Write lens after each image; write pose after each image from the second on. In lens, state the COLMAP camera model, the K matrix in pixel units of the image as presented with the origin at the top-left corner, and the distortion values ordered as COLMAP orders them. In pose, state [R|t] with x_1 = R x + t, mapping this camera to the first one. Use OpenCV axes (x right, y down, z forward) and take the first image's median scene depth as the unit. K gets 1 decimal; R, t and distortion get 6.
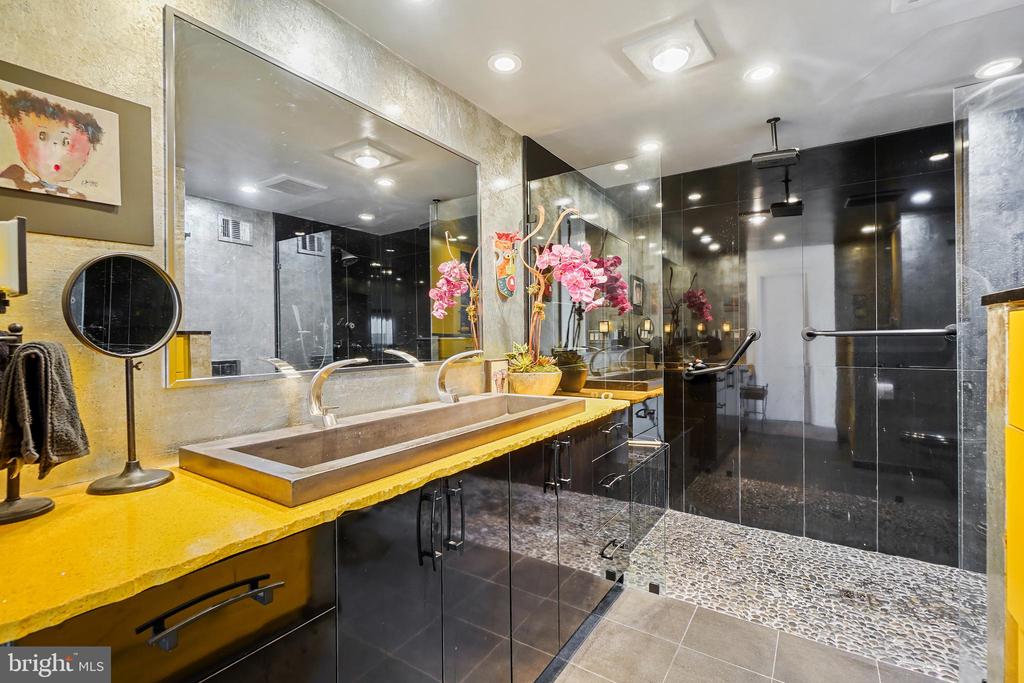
lens RADIAL K [[460.9, 0, 516.0], [0, 460.9, 334.2], [0, 0, 1]] dist [-0.001928, -0.001312]
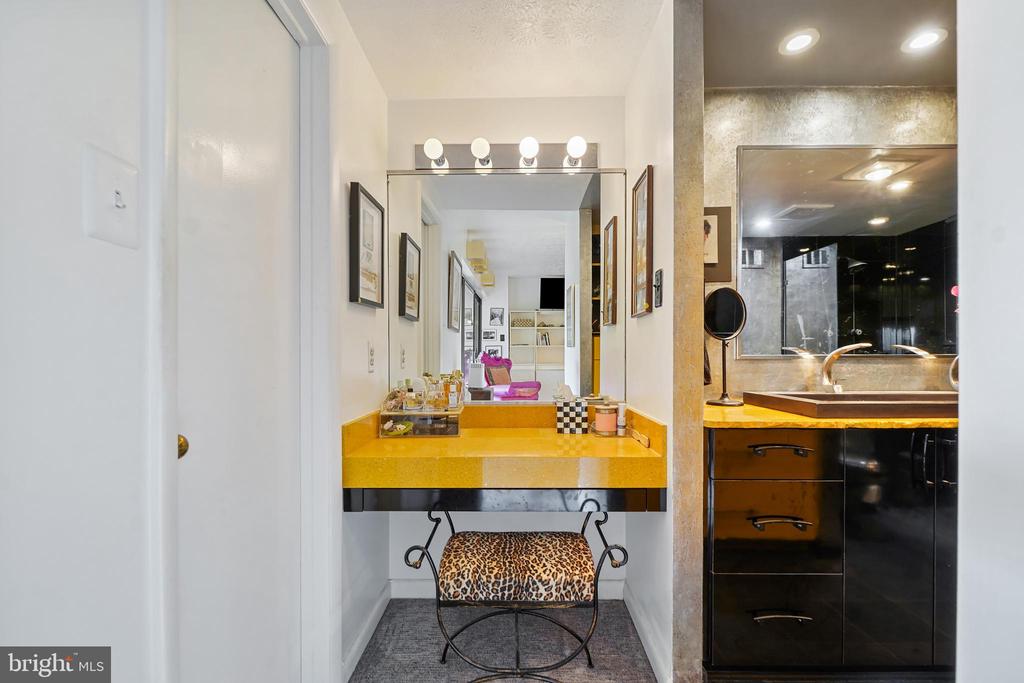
lens RADIAL K [[456.6, 0, 513.6], [0, 456.6, 362.1], [0, 0, 1]] dist [-0.000060, -0.000041]
pose [[0.548940, 0.019987, -0.835623, 0.094917], [0.001856, 0.999682, 0.025131, 0.029670], [0.835860, -0.015346, 0.548728, -0.261331]]
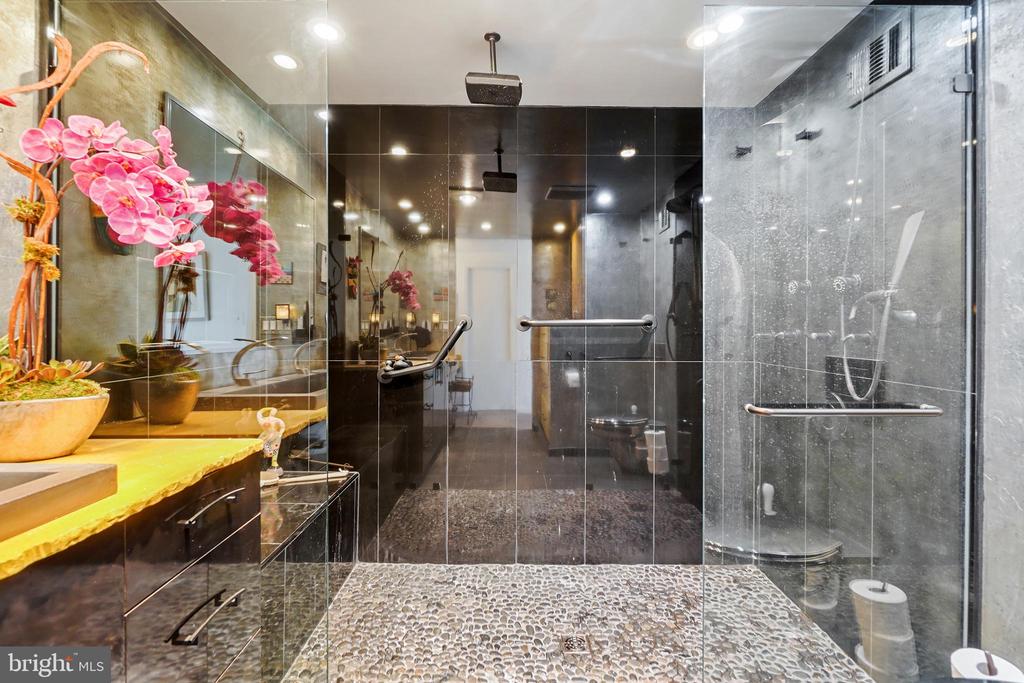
lens RADIAL K [[460.9, 0, 516.0], [0, 460.9, 334.2], [0, 0, 1]] dist [-0.001928, -0.001312]
pose [[0.826796, 0.001742, 0.562500, 0.110375], [-0.011738, 0.999831, 0.014157, 0.005956], [-0.562380, -0.018307, 0.826676, 0.227462]]
